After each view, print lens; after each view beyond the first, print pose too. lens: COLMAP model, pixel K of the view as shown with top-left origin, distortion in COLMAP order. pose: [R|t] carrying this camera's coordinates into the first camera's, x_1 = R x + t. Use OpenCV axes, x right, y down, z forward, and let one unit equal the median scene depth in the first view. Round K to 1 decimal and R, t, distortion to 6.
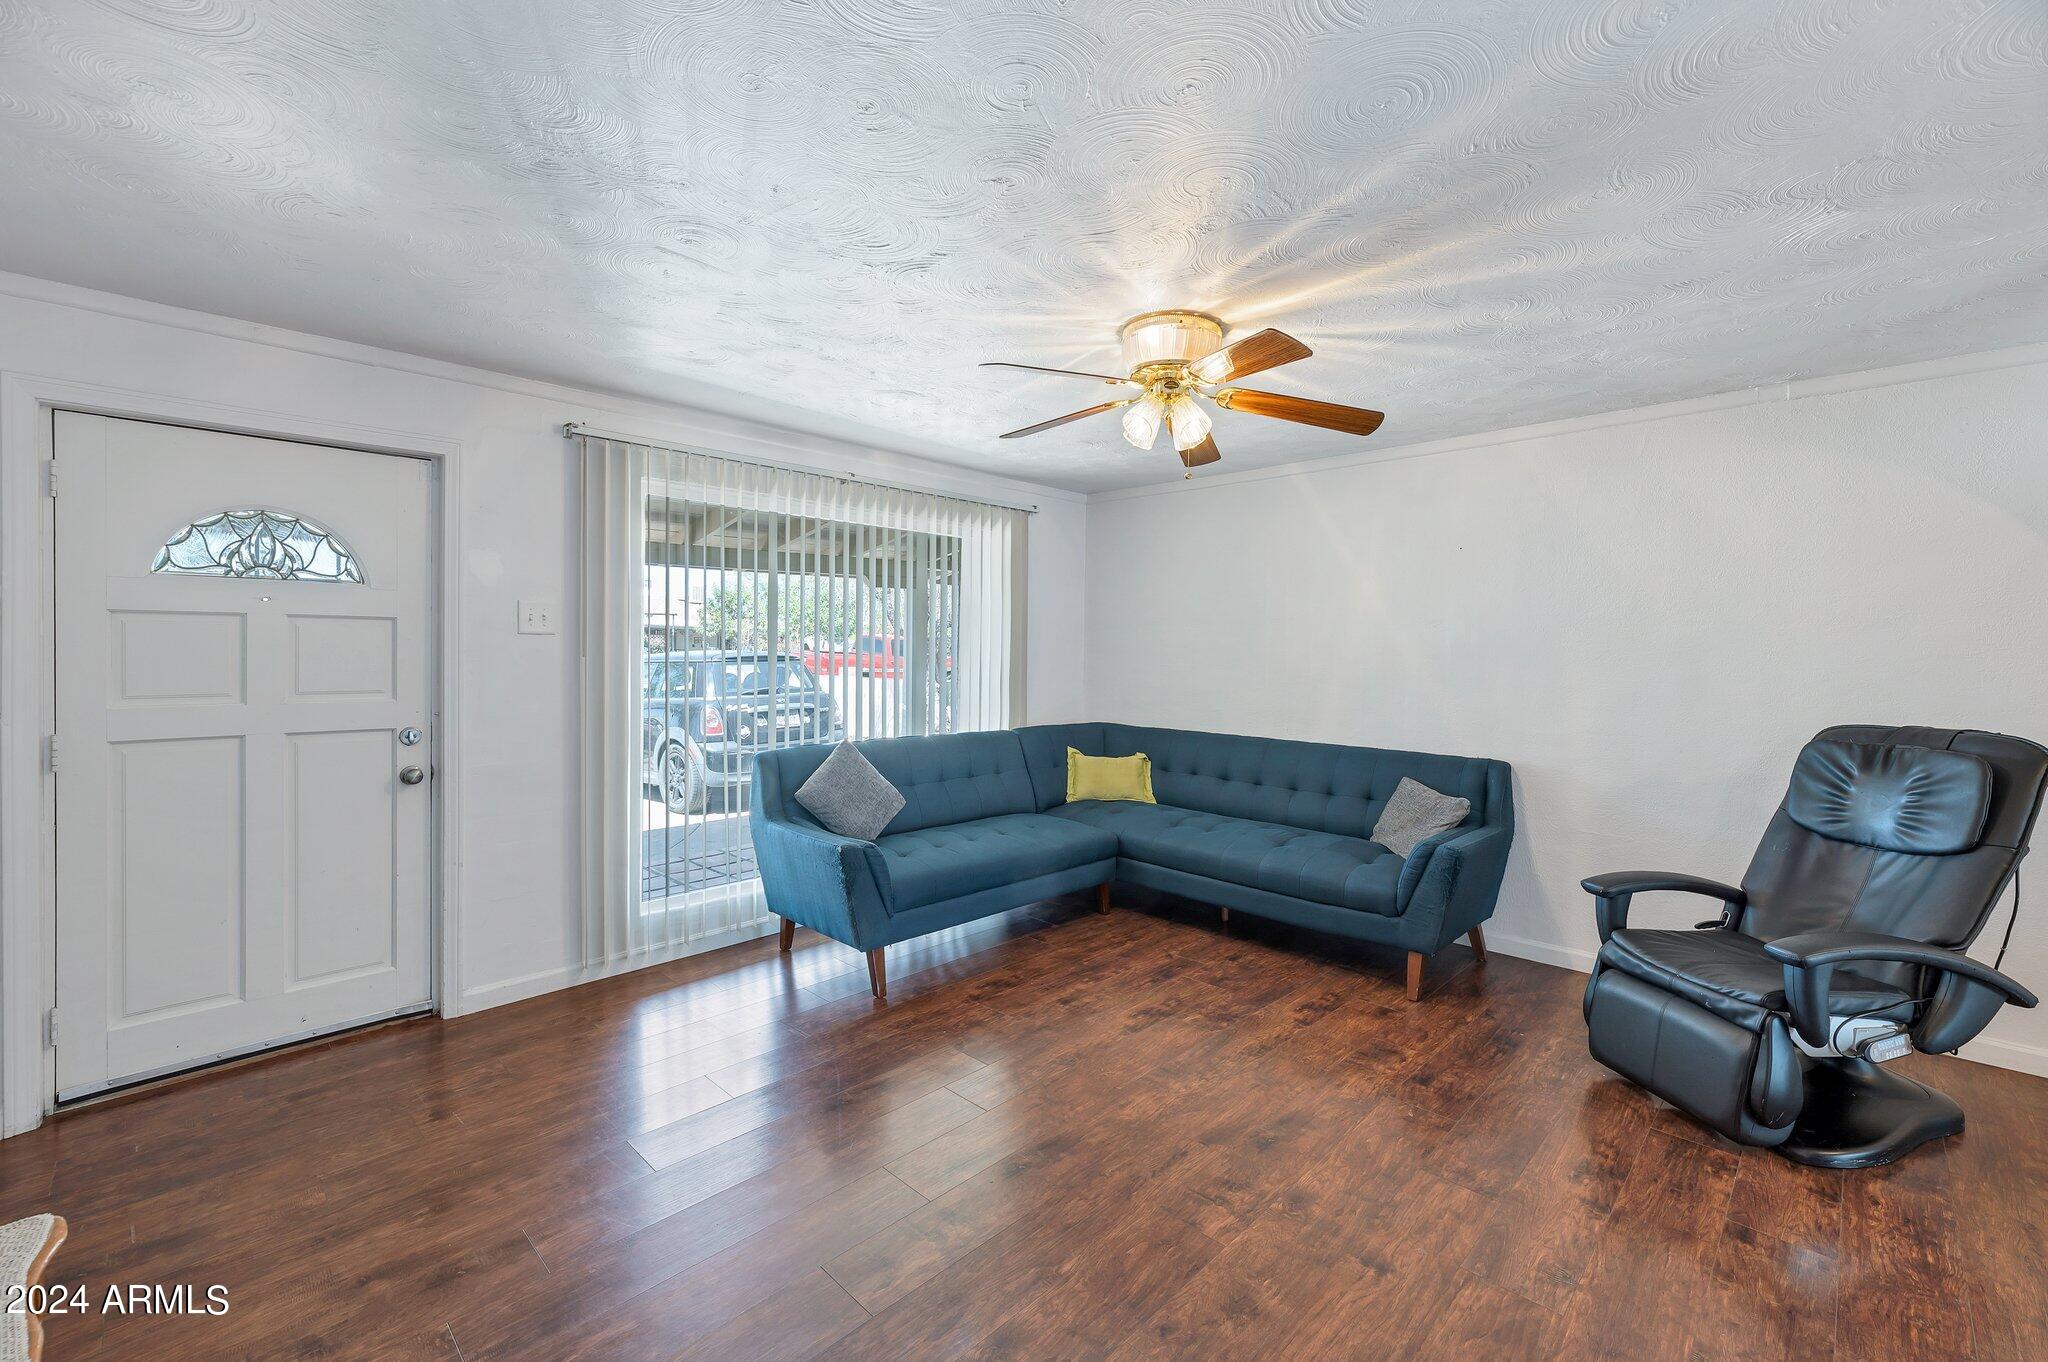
lens RADIAL K [[865.4, 0, 1014.1], [0, 865.4, 663.1], [0, 0, 1]] dist [0.000902, 0.000187]
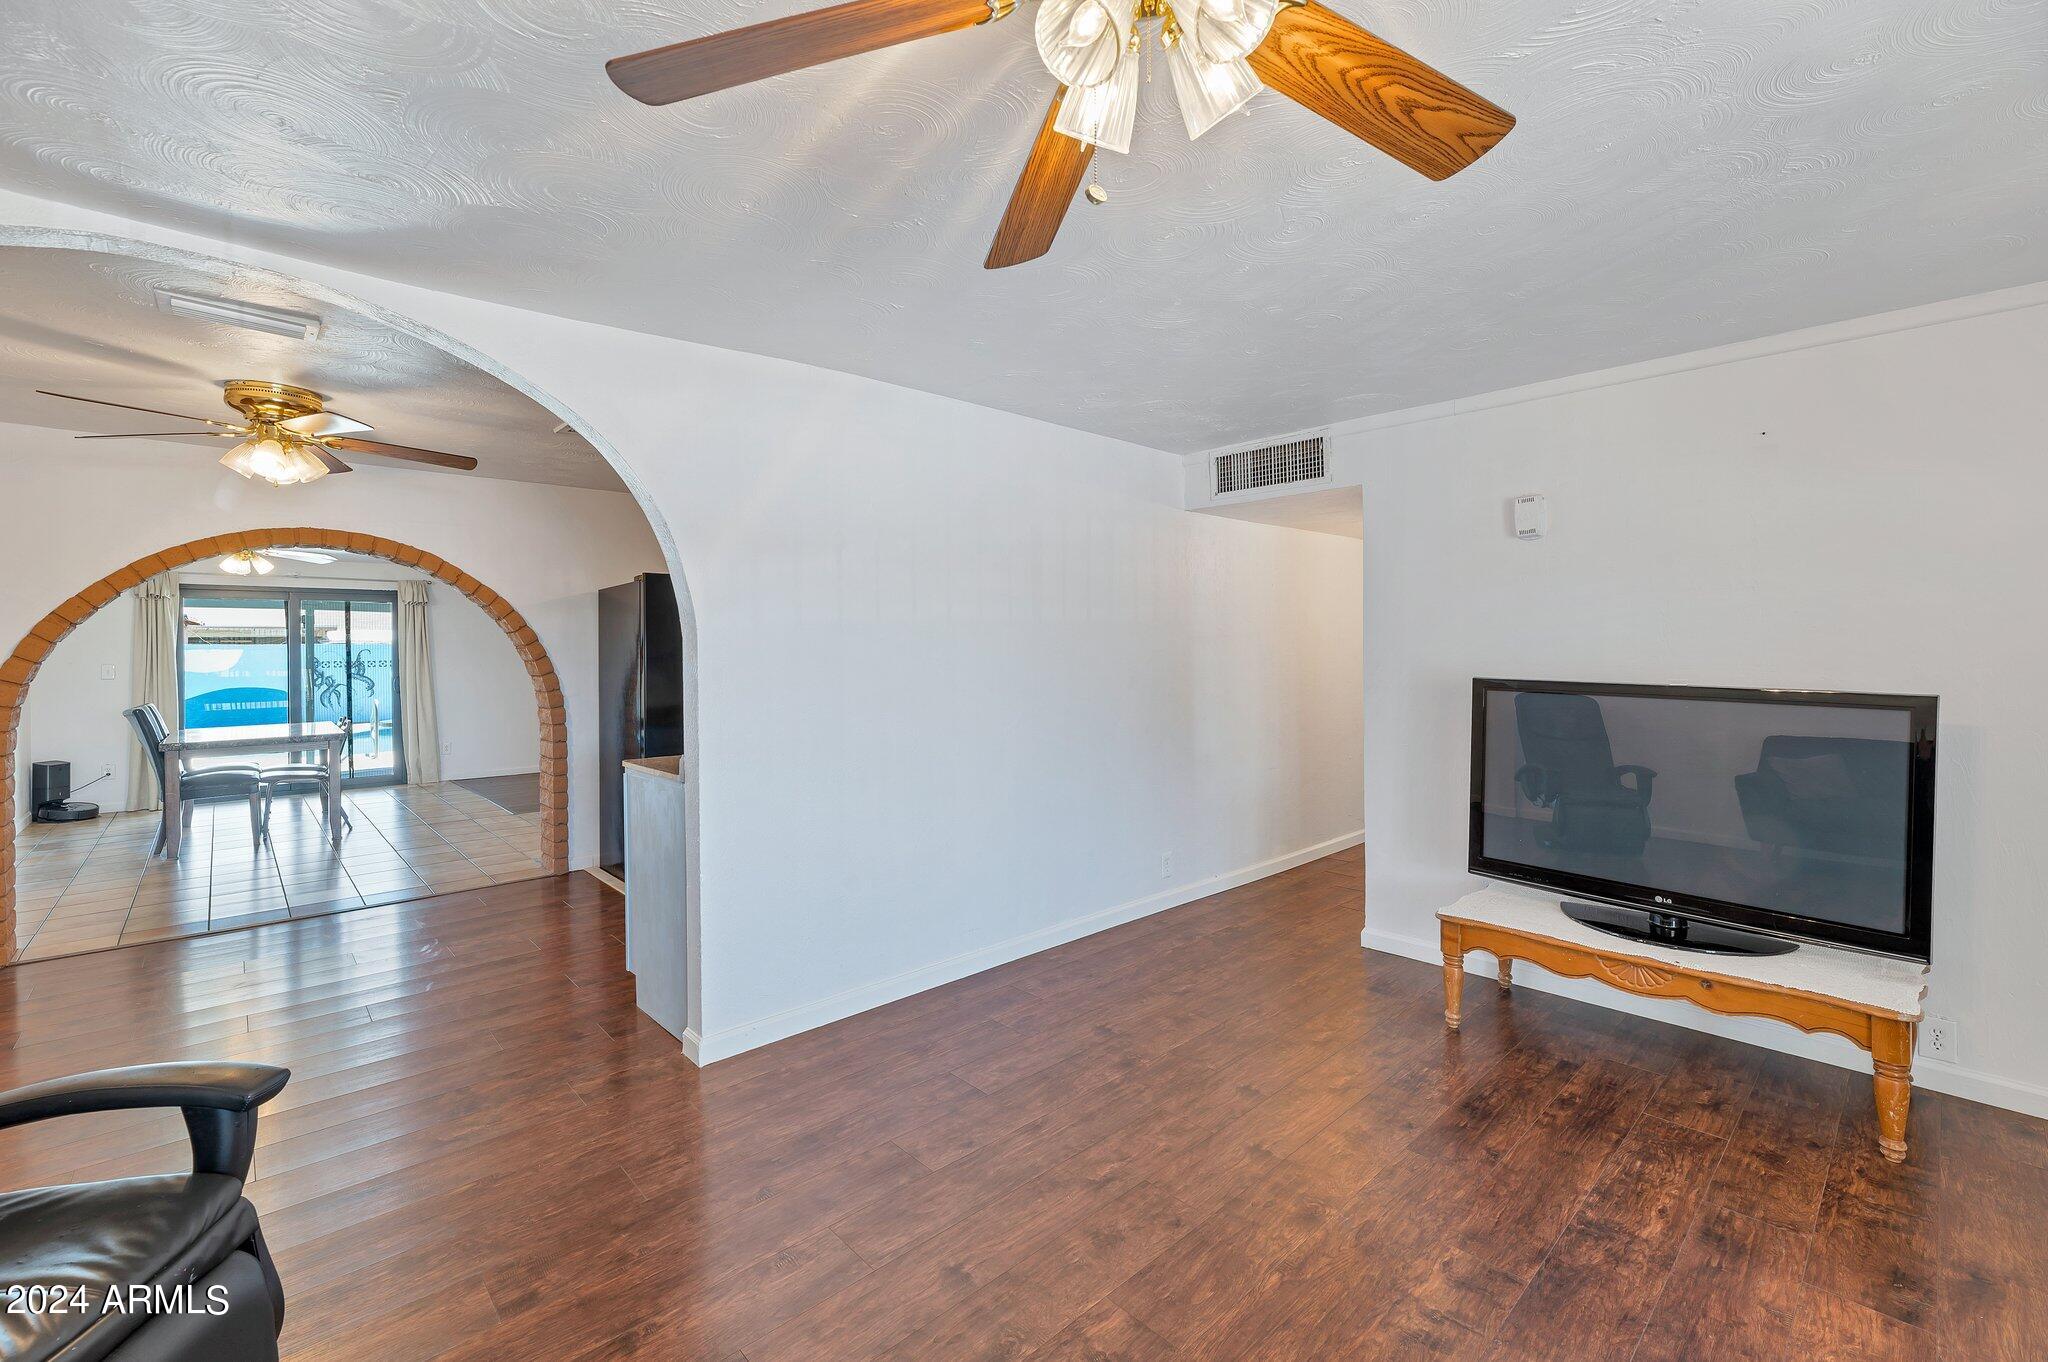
lens RADIAL K [[859.9, 0, 1012.1], [0, 859.9, 654.6], [0, 0, 1]] dist [0.003381, 0.000430]
pose [[-0.998750, 0.000411, 0.049980, 0.186797], [0.001550, 0.999740, 0.022763, -0.019751], [-0.049958, 0.022812, -0.998491, 1.193782]]
